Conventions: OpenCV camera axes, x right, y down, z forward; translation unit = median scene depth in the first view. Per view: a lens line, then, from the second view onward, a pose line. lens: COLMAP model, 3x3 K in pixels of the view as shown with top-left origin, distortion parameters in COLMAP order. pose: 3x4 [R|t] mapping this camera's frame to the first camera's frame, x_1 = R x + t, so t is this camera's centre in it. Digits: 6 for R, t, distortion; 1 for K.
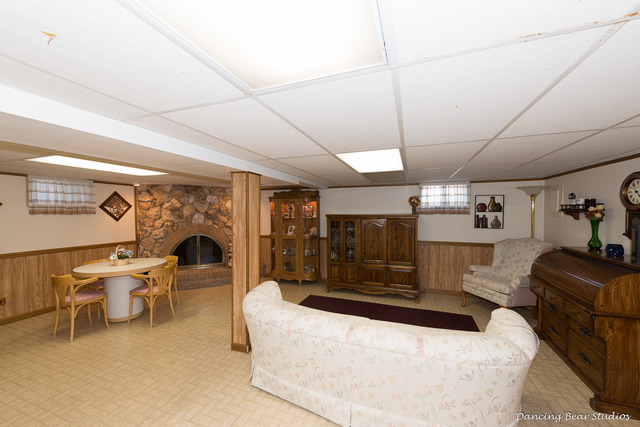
lens RADIAL K [[256.5, 0, 328.4], [0, 256.5, 216.9], [0, 0, 1]] dist [-0.013413, -0.001741]
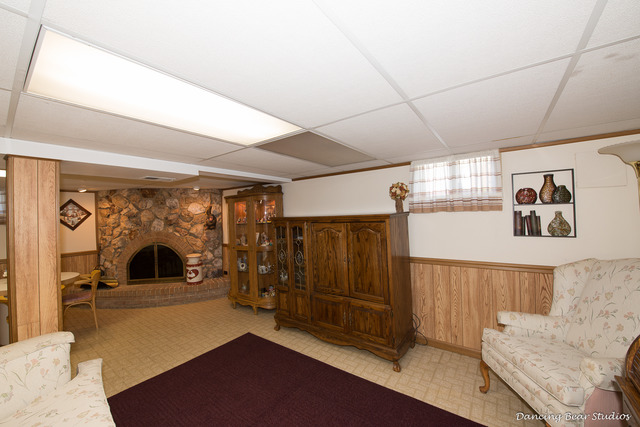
lens RADIAL K [[256.5, 0, 332.8], [0, 256.5, 205.8], [0, 0, 1]] dist [-0.013413, -0.001741]
pose [[0.955278, -0.039186, -0.293102, 0.361309], [0.025411, 0.998393, -0.050661, -0.001593], [0.294617, 0.040947, 0.954738, 0.374972]]
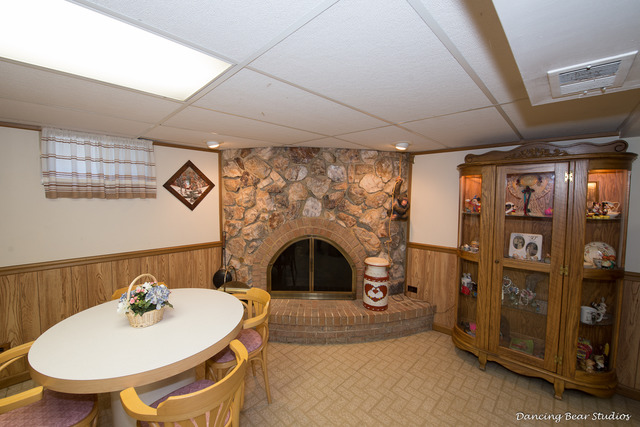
lens RADIAL K [[256.5, 0, 317.6], [0, 256.5, 203.3], [0, 0, 1]] dist [-0.013413, -0.001741]
pose [[0.902968, 0.024957, -0.428982, -0.292728], [-0.019927, 0.999670, 0.016213, -0.014484], [0.429245, -0.006091, 0.903168, 0.563514]]
